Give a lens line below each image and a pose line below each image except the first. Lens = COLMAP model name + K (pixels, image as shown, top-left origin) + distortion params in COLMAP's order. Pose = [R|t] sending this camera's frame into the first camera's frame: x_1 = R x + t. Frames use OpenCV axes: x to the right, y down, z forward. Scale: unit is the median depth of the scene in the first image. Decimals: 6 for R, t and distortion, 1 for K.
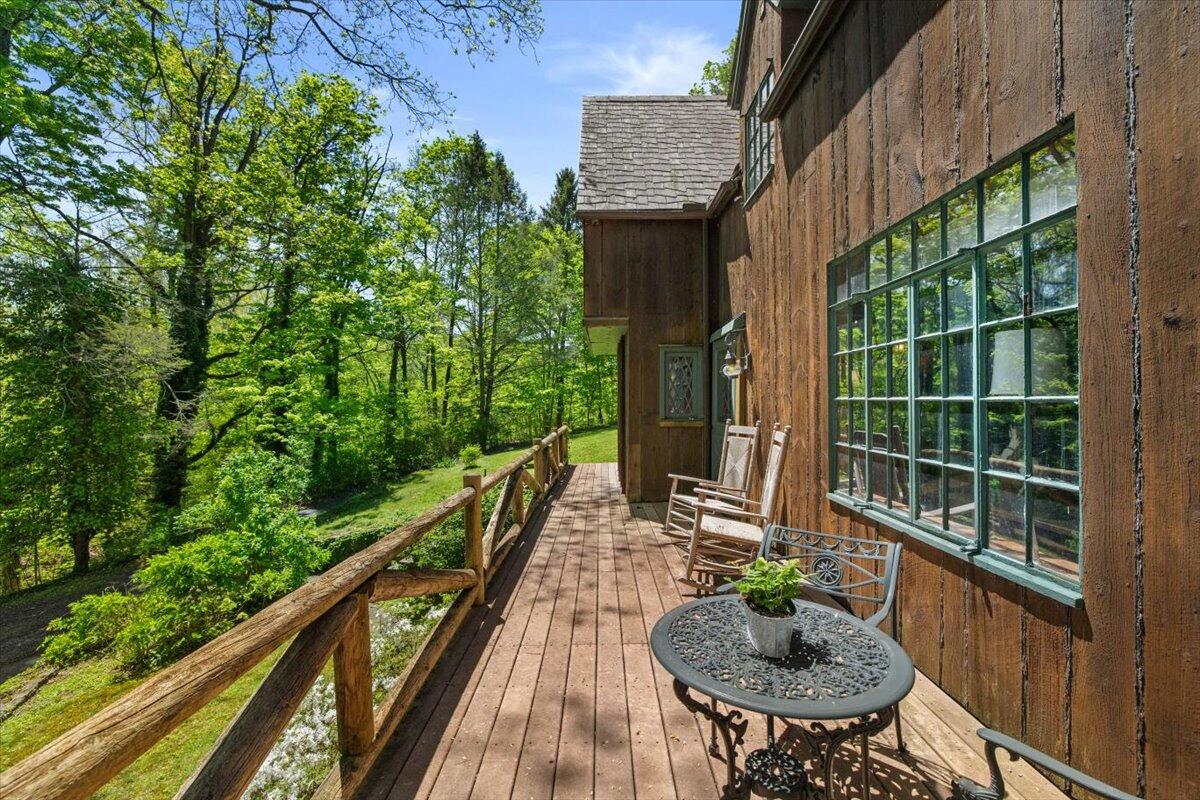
lens RADIAL K [[501.0, 0, 599.2], [0, 501.0, 398.8], [0, 0, 1]] dist [-0.004275, 0.000711]
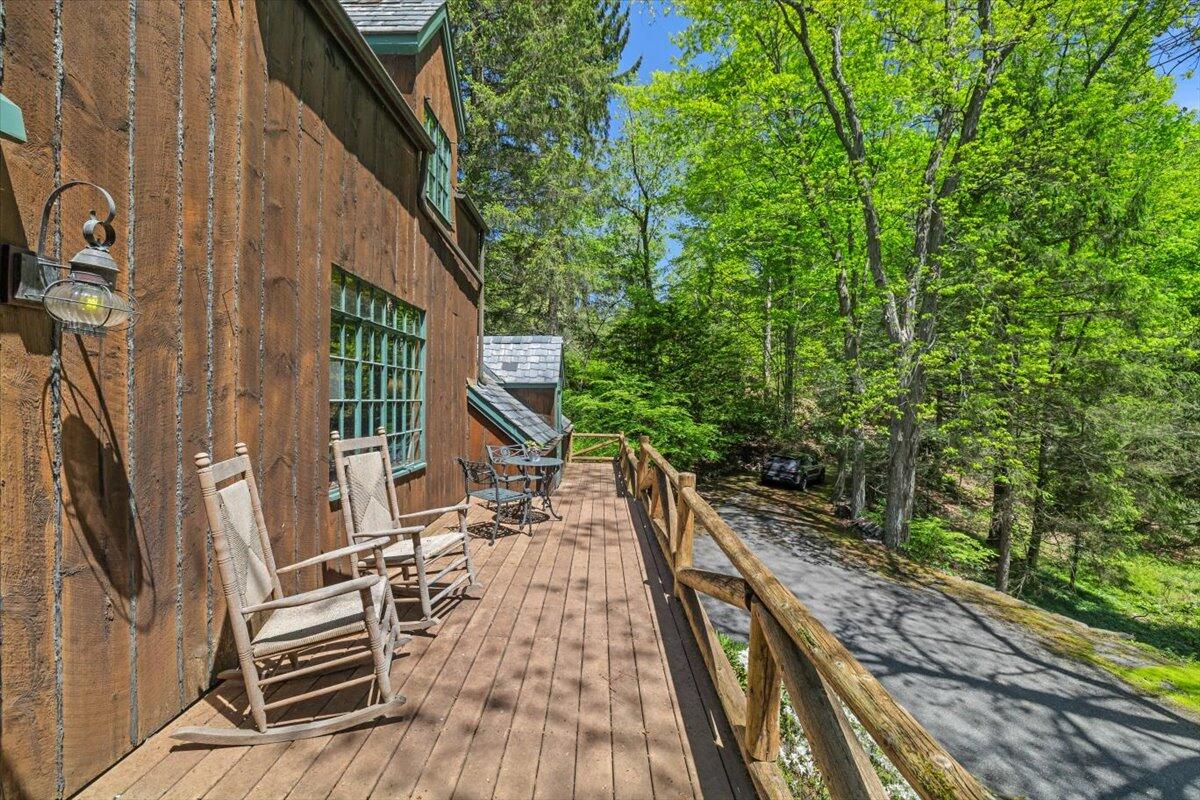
lens RADIAL K [[501.0, 0, 599.6], [0, 501.0, 399.2], [0, 0, 1]] dist [-0.004275, 0.000711]
pose [[-0.999993, 0.001242, -0.003546, -0.061537], [0.001253, 0.999995, -0.003071, -0.000562], [0.003542, -0.003075, -0.999989, 1.766761]]
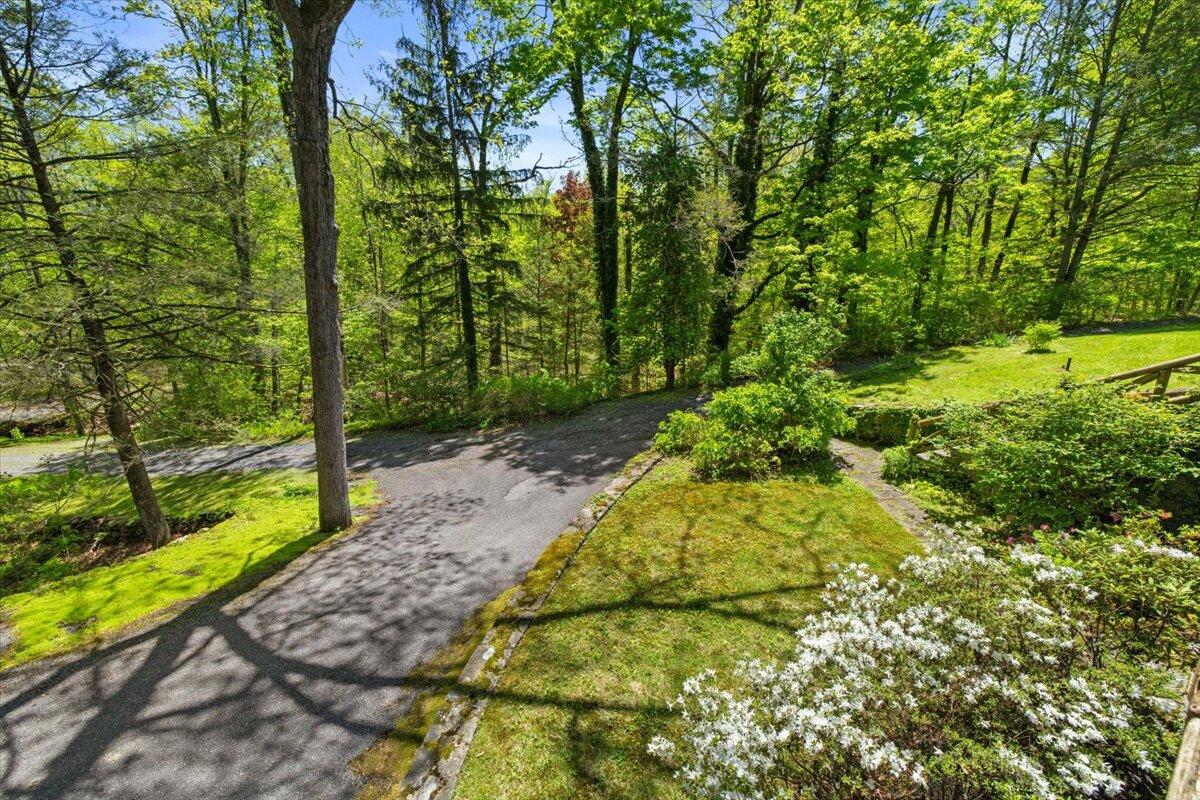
lens RADIAL K [[501.0, 0, 601.2], [0, 501.0, 398.3], [0, 0, 1]] dist [-0.004275, 0.000711]
pose [[0.597848, 0.211117, -0.773309, -0.055311], [0.007242, 0.963234, 0.268566, -0.001143], [0.801577, -0.166162, 0.574339, 0.032058]]
